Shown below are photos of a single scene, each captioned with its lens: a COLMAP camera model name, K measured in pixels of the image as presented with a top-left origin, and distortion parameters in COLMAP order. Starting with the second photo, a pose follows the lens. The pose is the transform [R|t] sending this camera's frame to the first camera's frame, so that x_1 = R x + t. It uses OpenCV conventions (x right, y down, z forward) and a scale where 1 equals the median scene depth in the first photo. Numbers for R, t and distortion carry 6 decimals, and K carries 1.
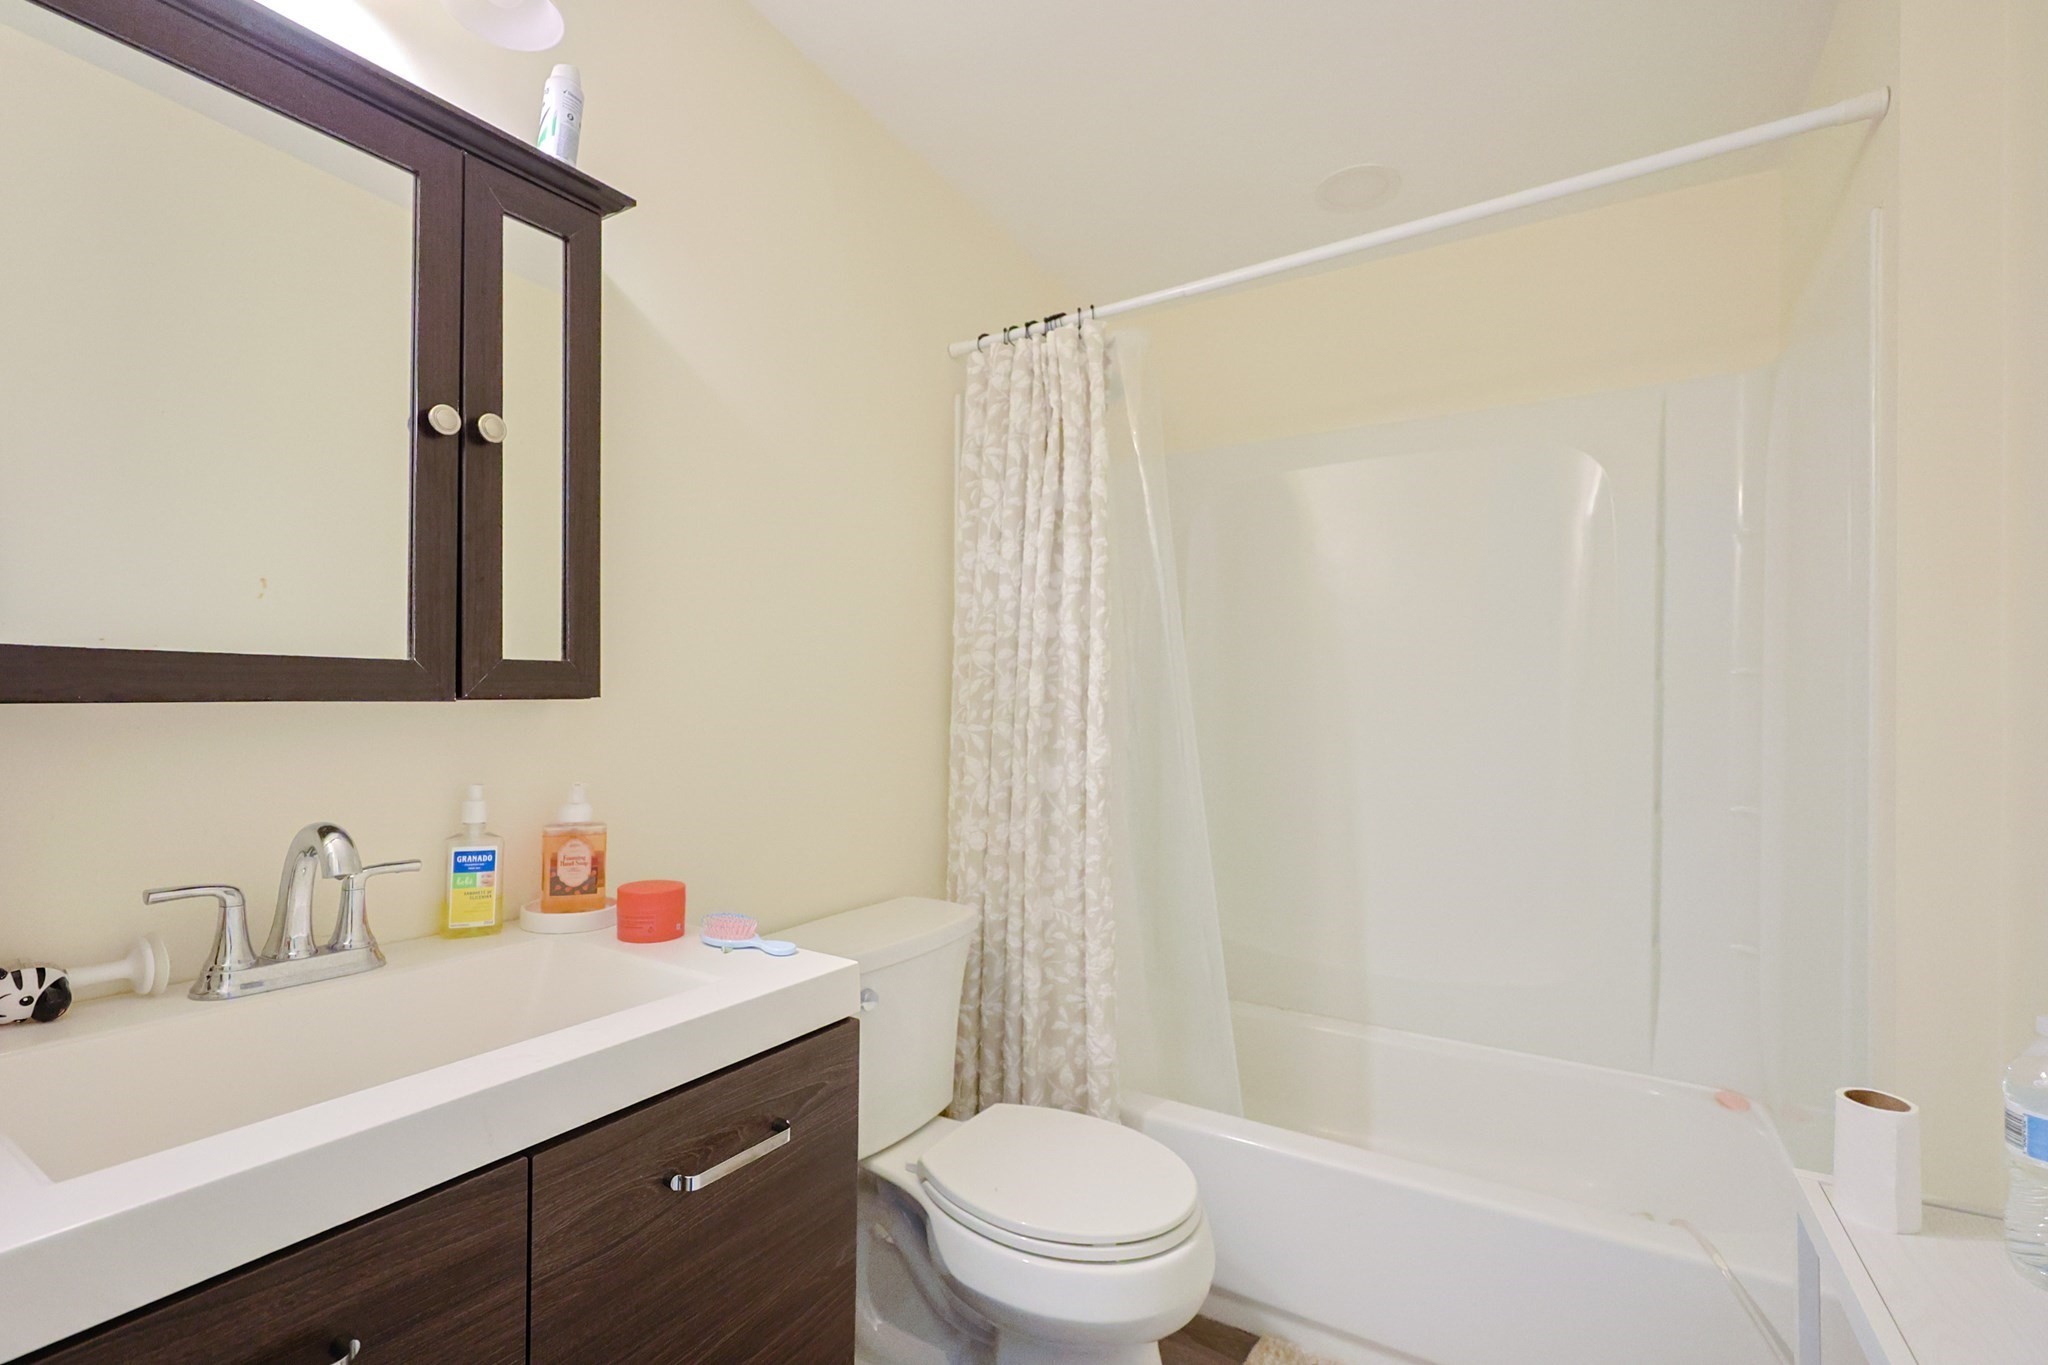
lens RADIAL K [[896.7, 0, 1024.0], [0, 896.7, 682.5], [0, 0, 1]] dist [-0.002325, -0.000663]
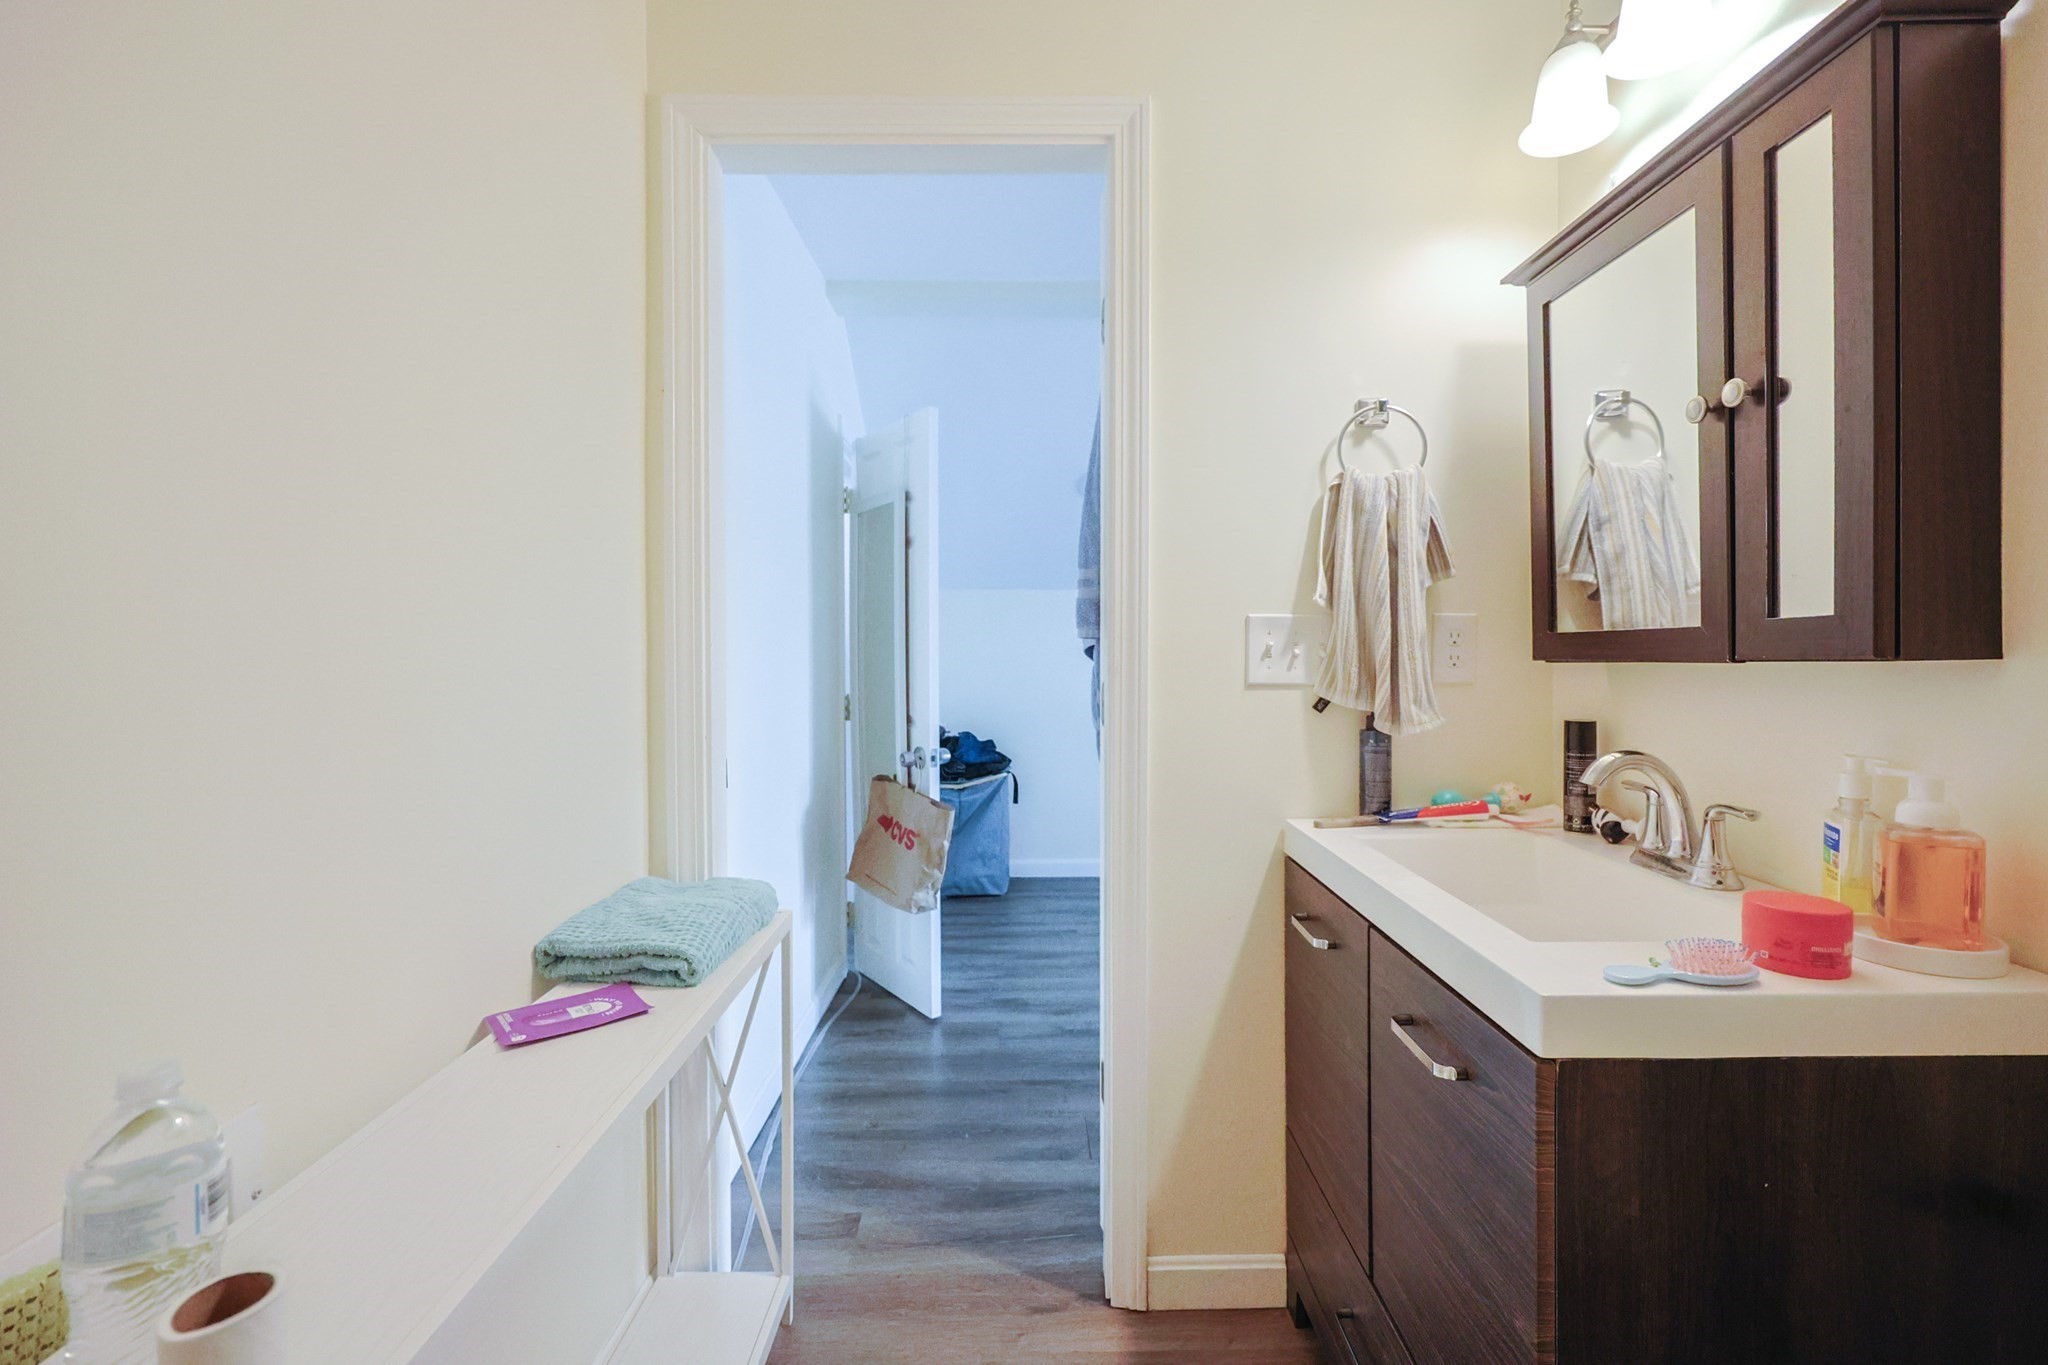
lens RADIAL K [[896.7, 0, 1024.0], [0, 896.7, 682.5], [0, 0, 1]] dist [-0.002325, -0.000663]
pose [[-0.848541, 0.022134, -0.528667, 0.609761], [0.015168, 0.999732, 0.017510, 0.011691], [0.528912, 0.006840, -0.848649, 1.393152]]
